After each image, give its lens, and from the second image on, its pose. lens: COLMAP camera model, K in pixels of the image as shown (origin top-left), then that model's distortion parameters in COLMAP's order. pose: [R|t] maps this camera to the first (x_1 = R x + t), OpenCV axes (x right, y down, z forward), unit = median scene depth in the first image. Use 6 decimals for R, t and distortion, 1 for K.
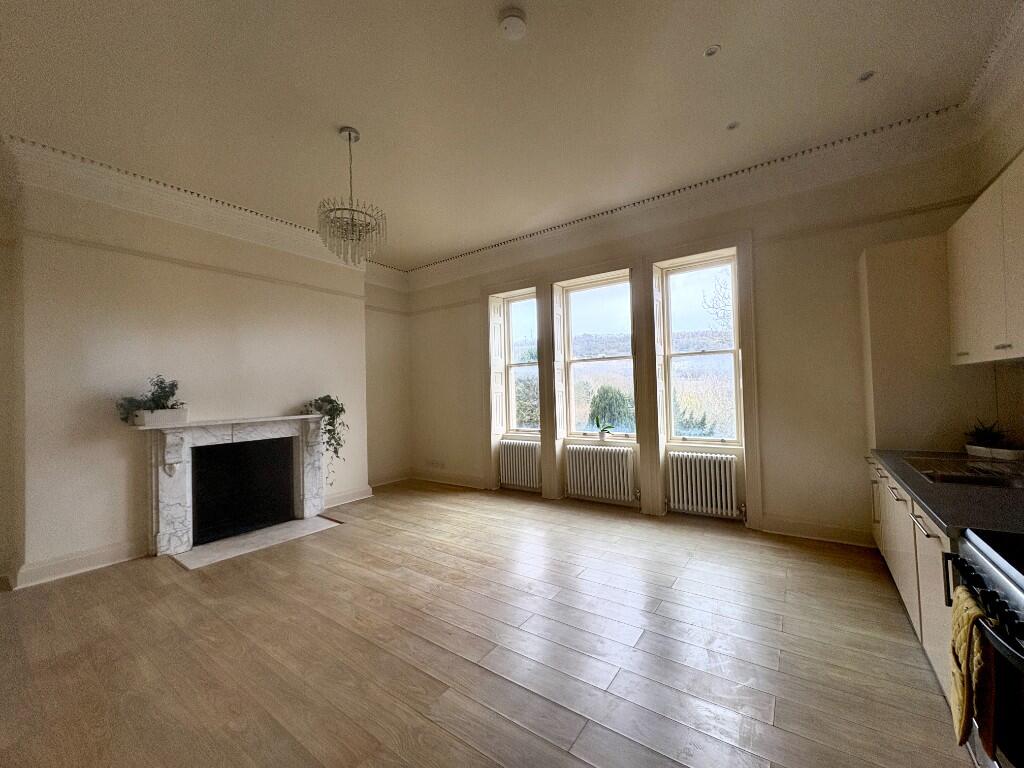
lens RADIAL K [[406.1, 0, 509.2], [0, 406.1, 384.6], [0, 0, 1]] dist [-0.001634, 0.000206]
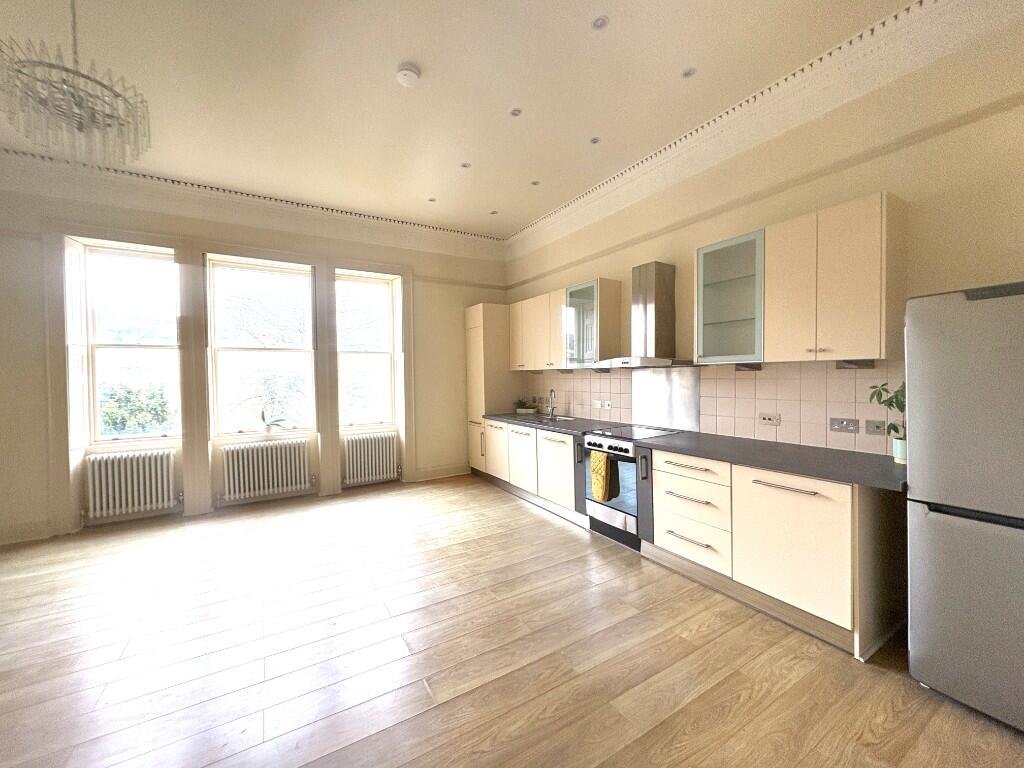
lens RADIAL K [[406.1, 0, 505.1], [0, 406.1, 382.7], [0, 0, 1]] dist [-0.001634, 0.000206]
pose [[0.395546, 0.010651, 0.918384, -0.501841], [-0.006093, 0.999941, -0.008973, 0.023496], [-0.918426, -0.002046, 0.395587, 0.136742]]
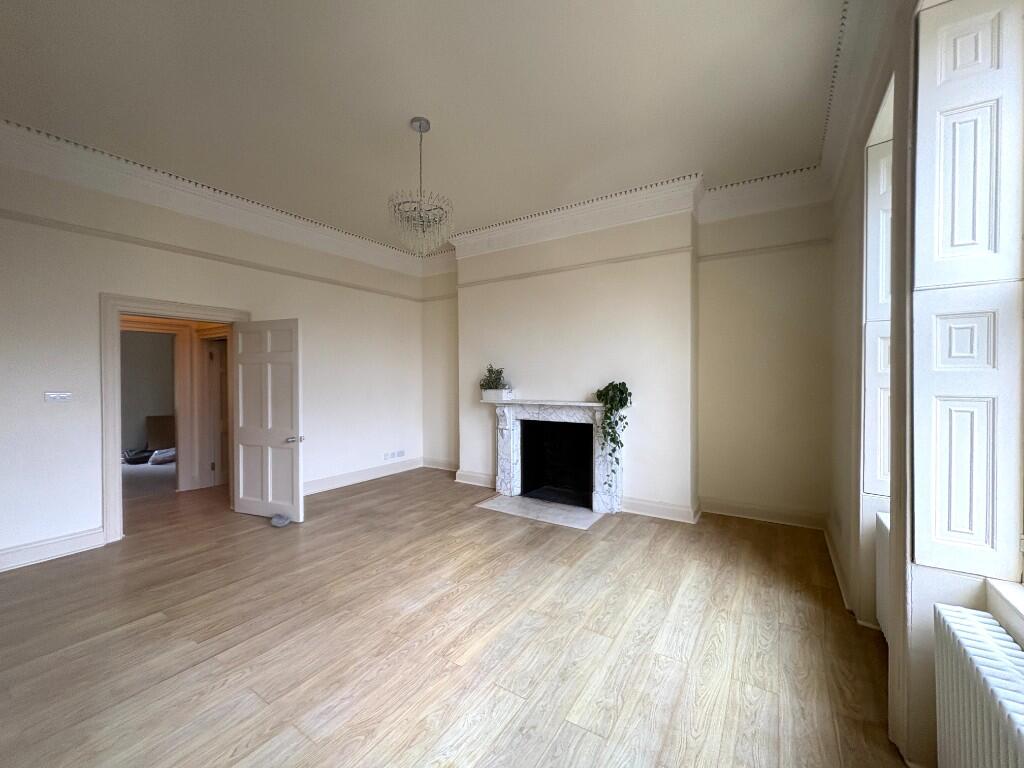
lens RADIAL K [[406.1, 0, 514.4], [0, 406.1, 385.0], [0, 0, 1]] dist [-0.001634, 0.000206]
pose [[0.049821, 0.041901, -0.997879, 0.467137], [0.016777, 0.998943, 0.042783, -0.010435], [0.998617, -0.018873, 0.049065, 0.854187]]
